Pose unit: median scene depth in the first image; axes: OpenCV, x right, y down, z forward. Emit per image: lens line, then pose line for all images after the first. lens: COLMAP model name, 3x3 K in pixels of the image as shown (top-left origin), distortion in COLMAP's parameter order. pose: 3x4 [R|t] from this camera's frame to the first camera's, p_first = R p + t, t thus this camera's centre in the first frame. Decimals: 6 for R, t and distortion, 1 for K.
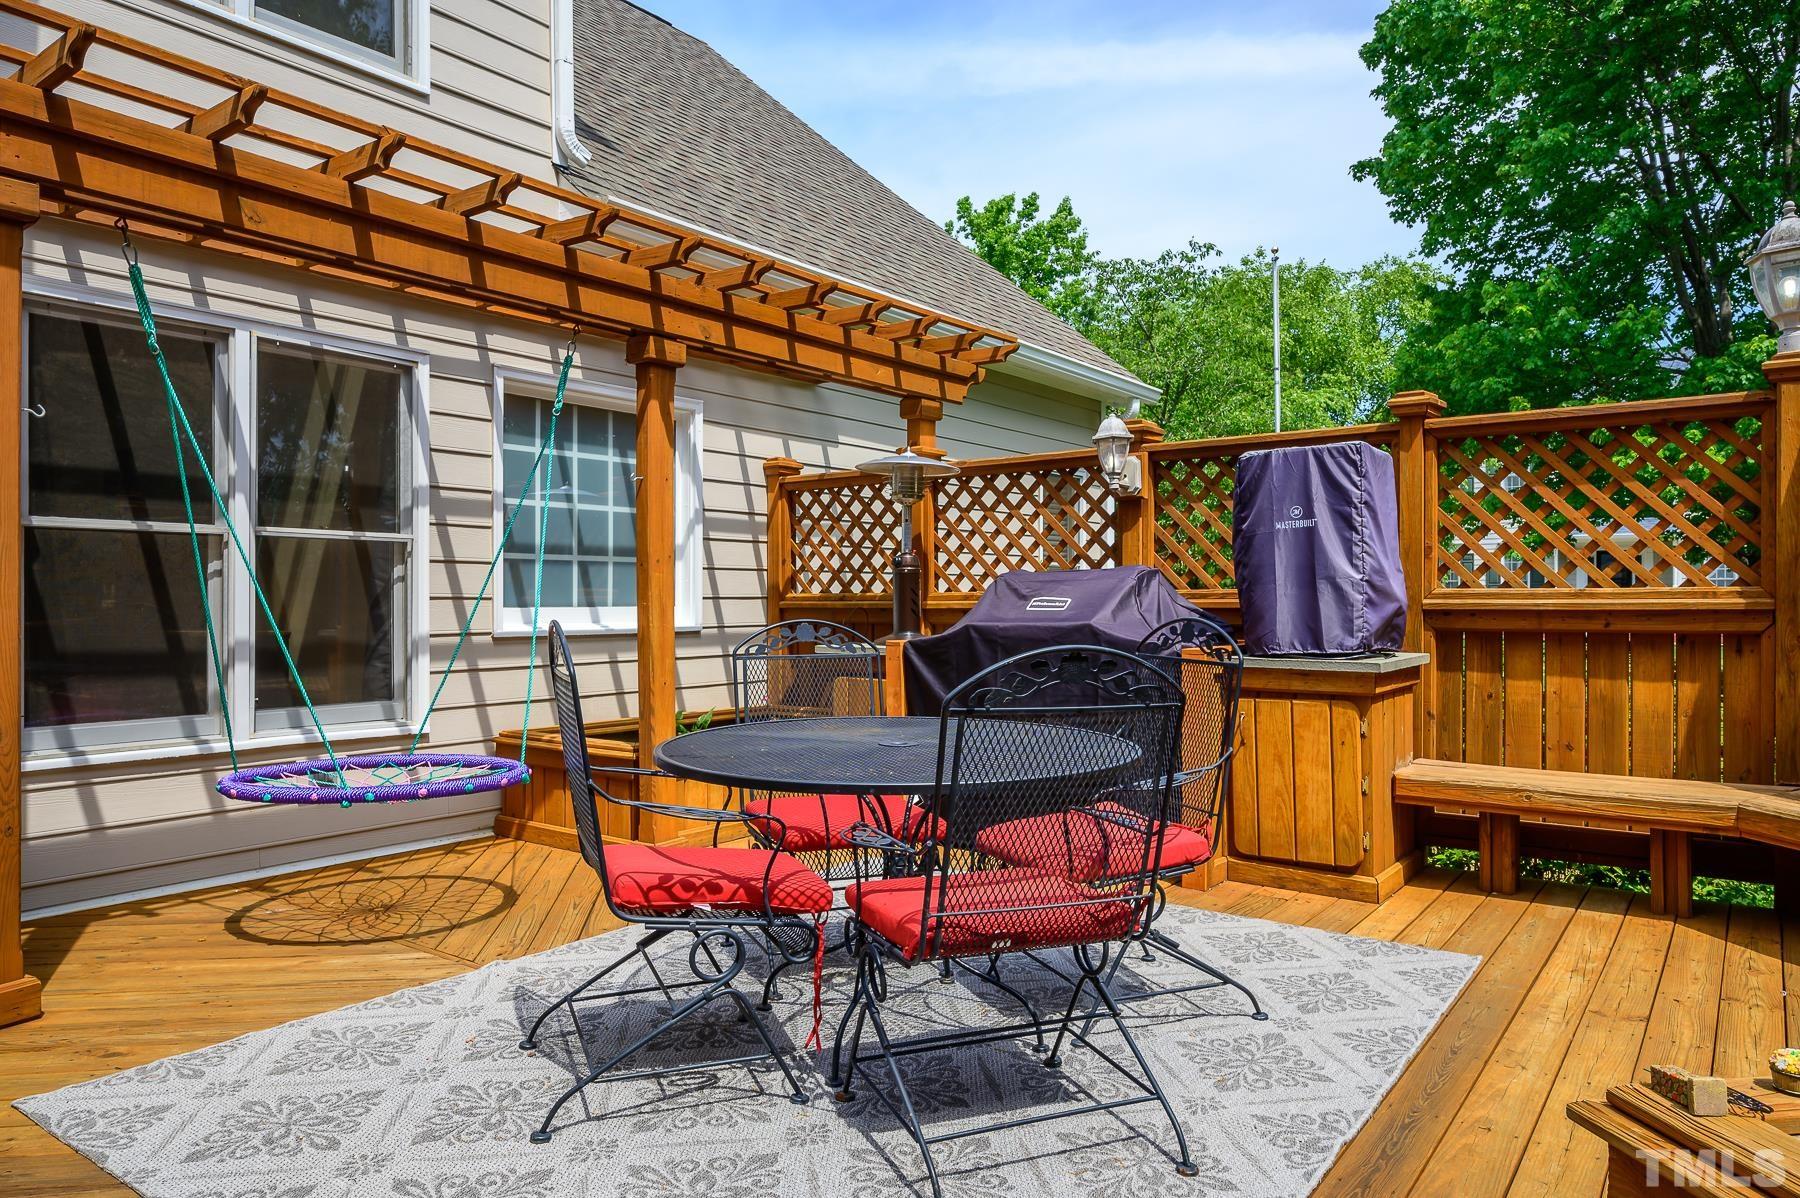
lens RADIAL K [[1184.7, 0, 900.0], [0, 1184.7, 599.0], [0, 0, 1]] dist [0.007260, 0.001457]
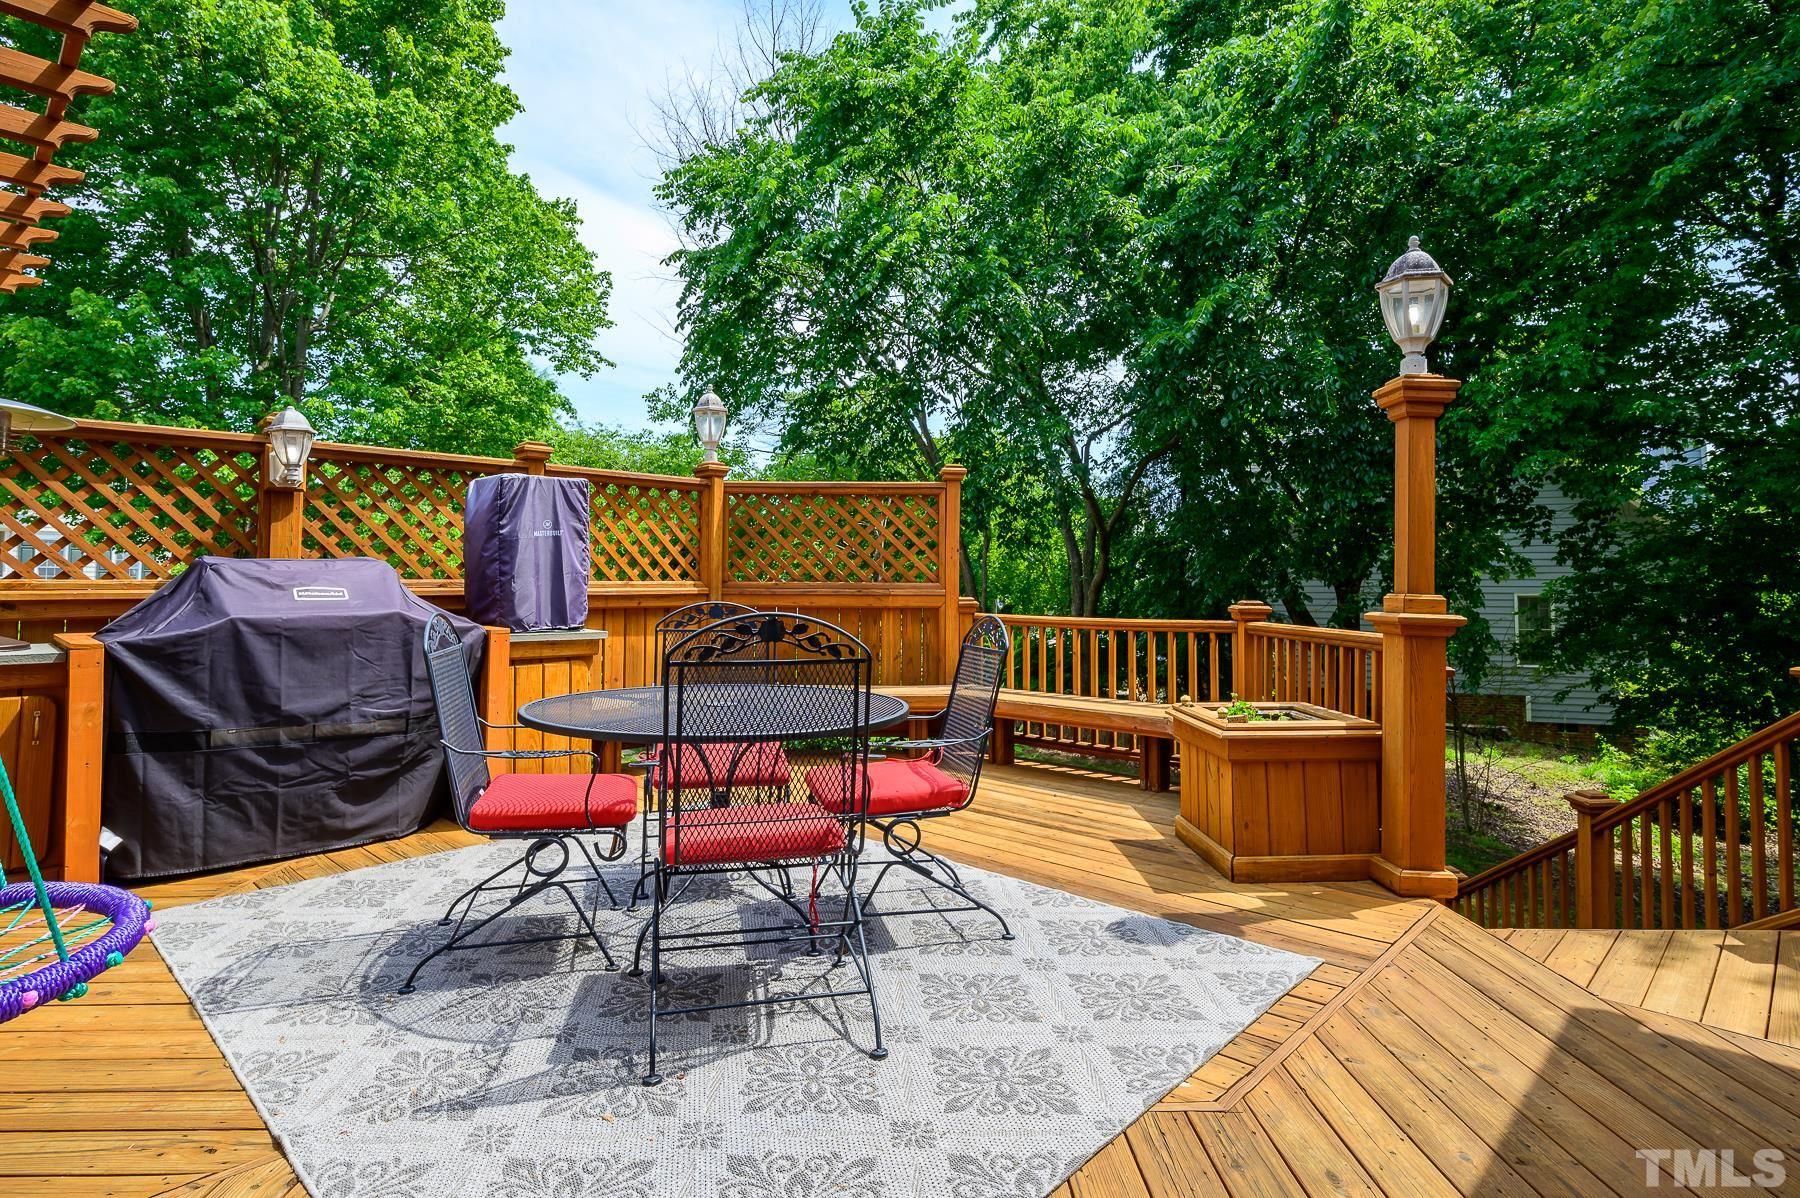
lens RADIAL K [[910.9, 0, 899.1], [0, 910.9, 569.6], [0, 0, 1]] dist [0.000117, -0.000079]
pose [[0.133685, 0.019050, 0.990841, -0.634390], [0.001905, 0.999808, -0.019479, -0.000501], [-0.991022, 0.004492, 0.133623, 0.460507]]
